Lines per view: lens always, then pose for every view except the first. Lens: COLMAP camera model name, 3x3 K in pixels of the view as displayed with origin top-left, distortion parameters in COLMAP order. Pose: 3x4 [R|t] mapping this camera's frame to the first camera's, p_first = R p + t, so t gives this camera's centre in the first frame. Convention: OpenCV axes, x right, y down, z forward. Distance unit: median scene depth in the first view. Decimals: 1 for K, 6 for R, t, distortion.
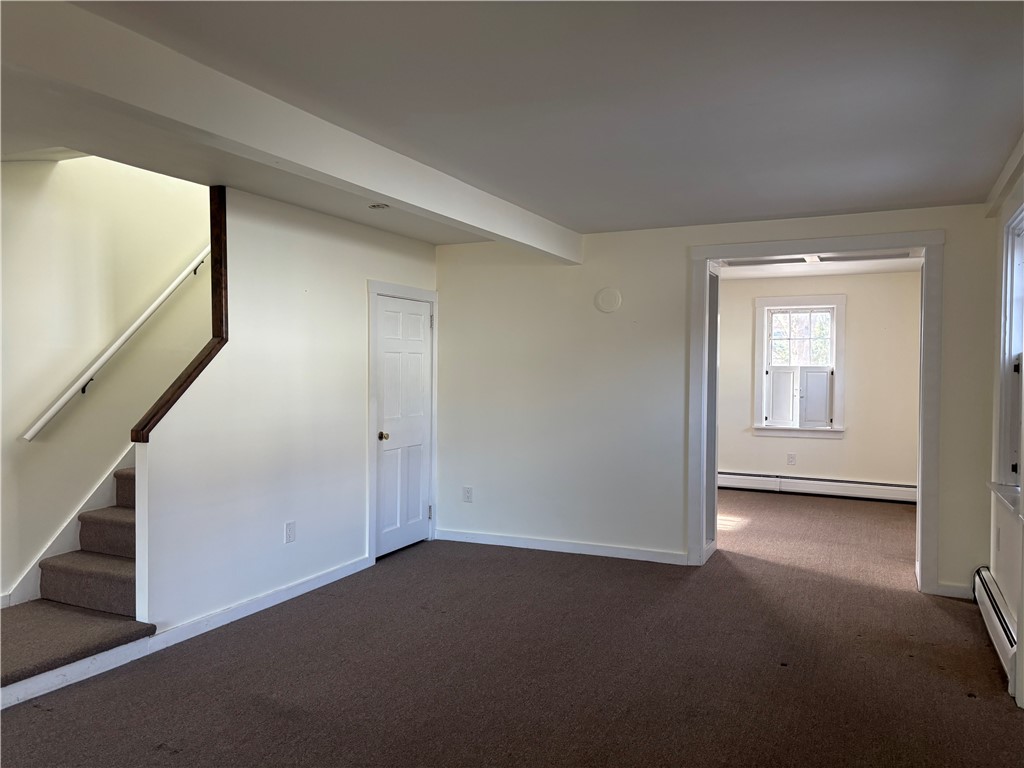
lens RADIAL K [[774.5, 0, 512.0], [0, 774.5, 384.0], [0, 0, 1]] dist [0.042379, -0.002117]
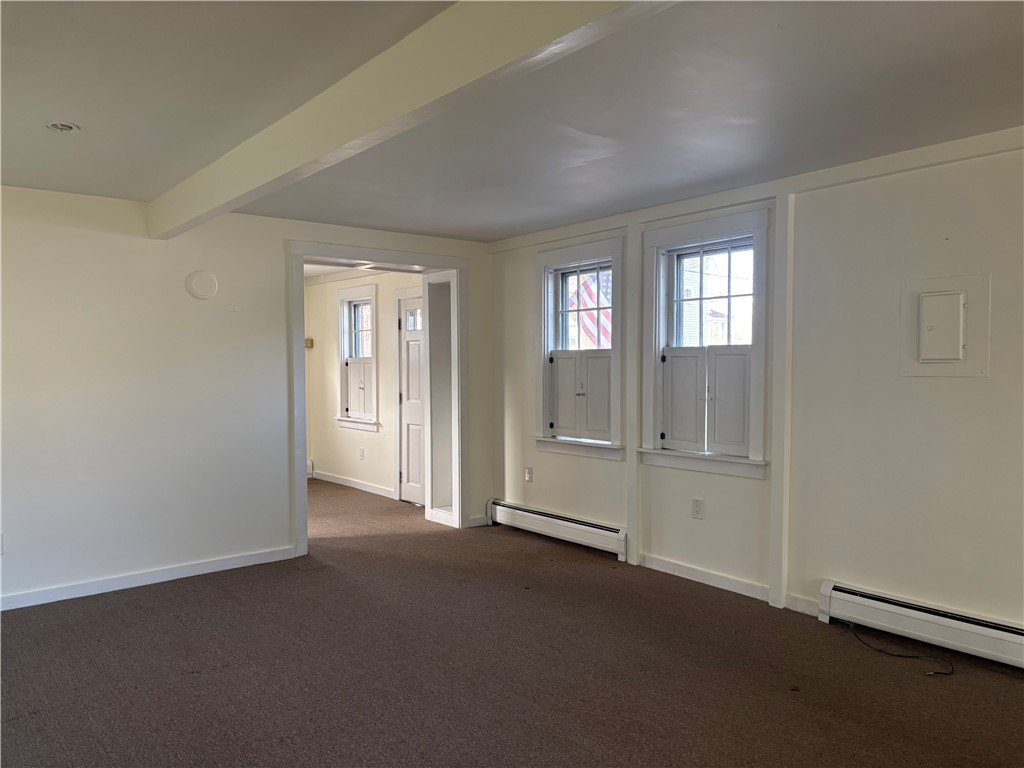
lens RADIAL K [[774.5, 0, 512.0], [0, 774.5, 384.0], [0, 0, 1]] dist [0.042379, -0.002117]
pose [[0.438110, -0.032701, 0.898326, -0.555051], [0.022772, 0.999421, 0.025275, -0.010215], [-0.898633, 0.009383, 0.438601, 0.307436]]
